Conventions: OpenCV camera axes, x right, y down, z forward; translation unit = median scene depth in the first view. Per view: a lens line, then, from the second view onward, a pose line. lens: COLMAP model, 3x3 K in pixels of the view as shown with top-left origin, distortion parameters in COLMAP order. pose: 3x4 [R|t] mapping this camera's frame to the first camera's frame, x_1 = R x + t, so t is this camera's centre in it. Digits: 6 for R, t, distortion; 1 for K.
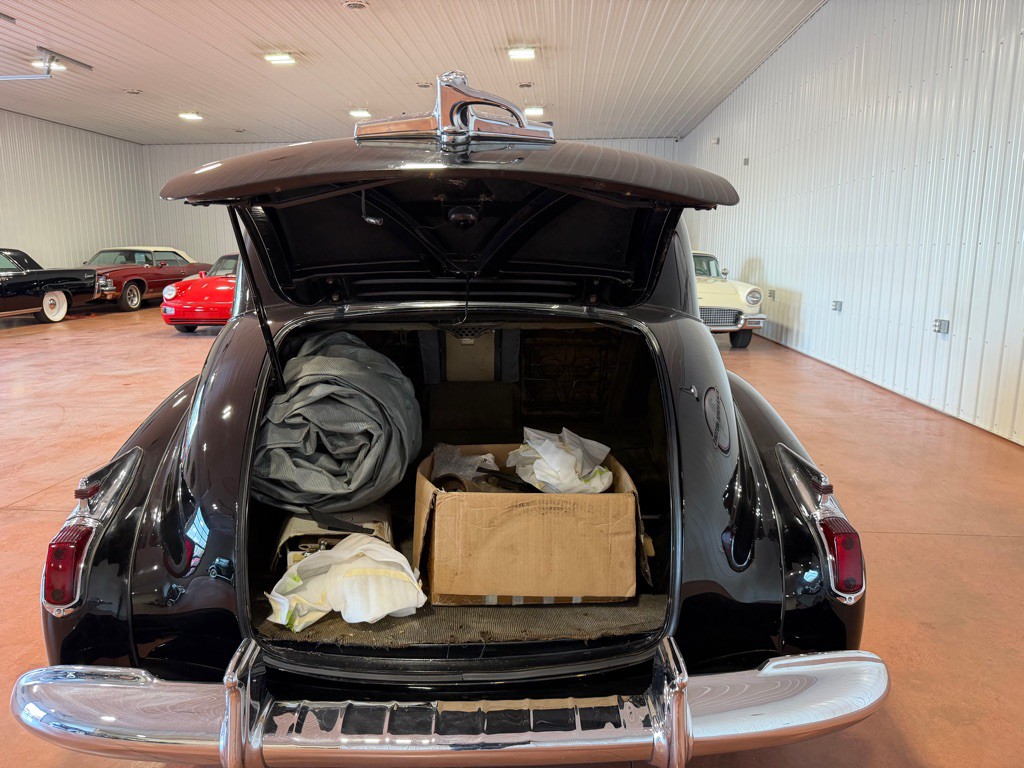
lens RADIAL K [[726.3, 0, 501.7], [0, 726.3, 379.3], [0, 0, 1]] dist [0.004282, -0.009422]
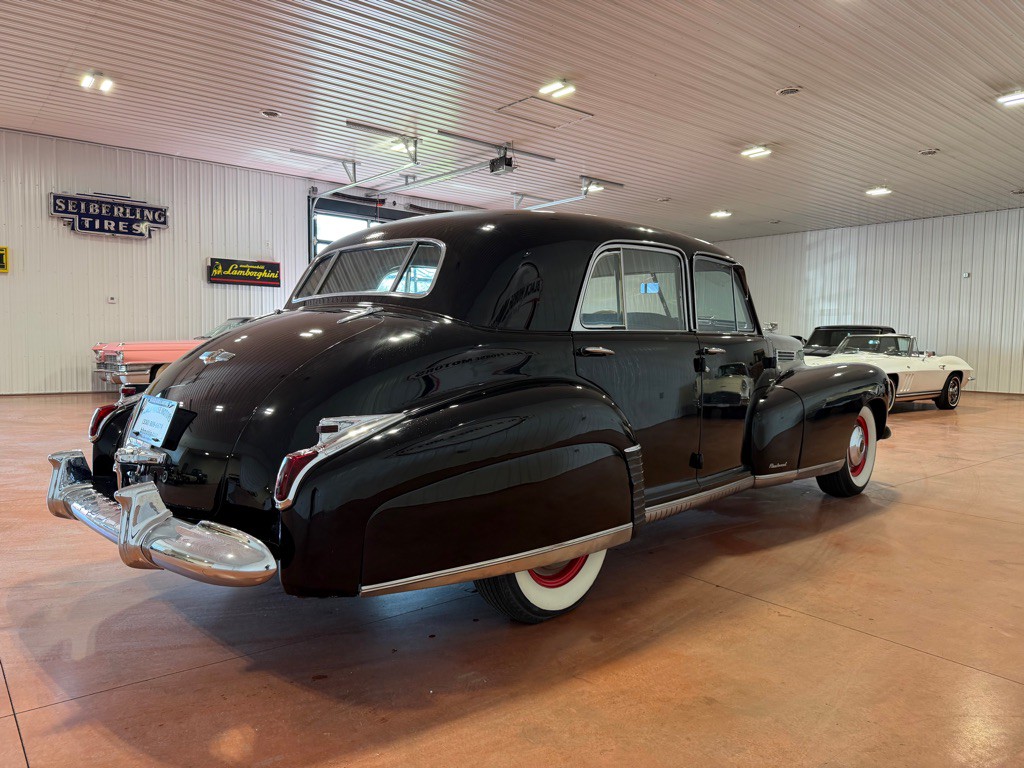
lens RADIAL K [[717.8, 0, 514.0], [0, 717.8, 380.7], [0, 0, 1]] dist [0.049162, -0.072215]
pose [[0.693532, 0.051745, -0.718565, 0.255401], [-0.140371, 0.988007, -0.064332, 0.015739], [0.706618, 0.145482, 0.692478, 0.055817]]
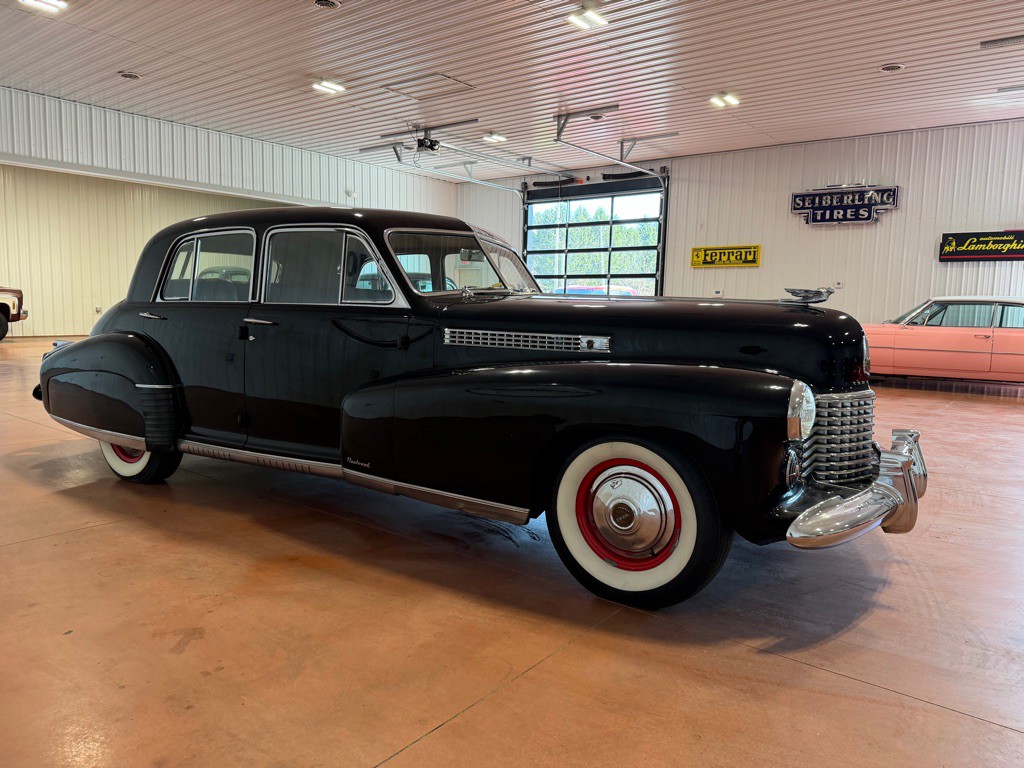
lens RADIAL K [[717.8, 0, 514.0], [0, 717.8, 380.7], [0, 0, 1]] dist [0.049162, -0.072215]
pose [[-0.552470, 0.073477, -0.830288, 0.305254], [-0.168224, 0.965781, 0.197403, -0.099072], [0.816380, 0.248734, -0.521205, 0.667277]]
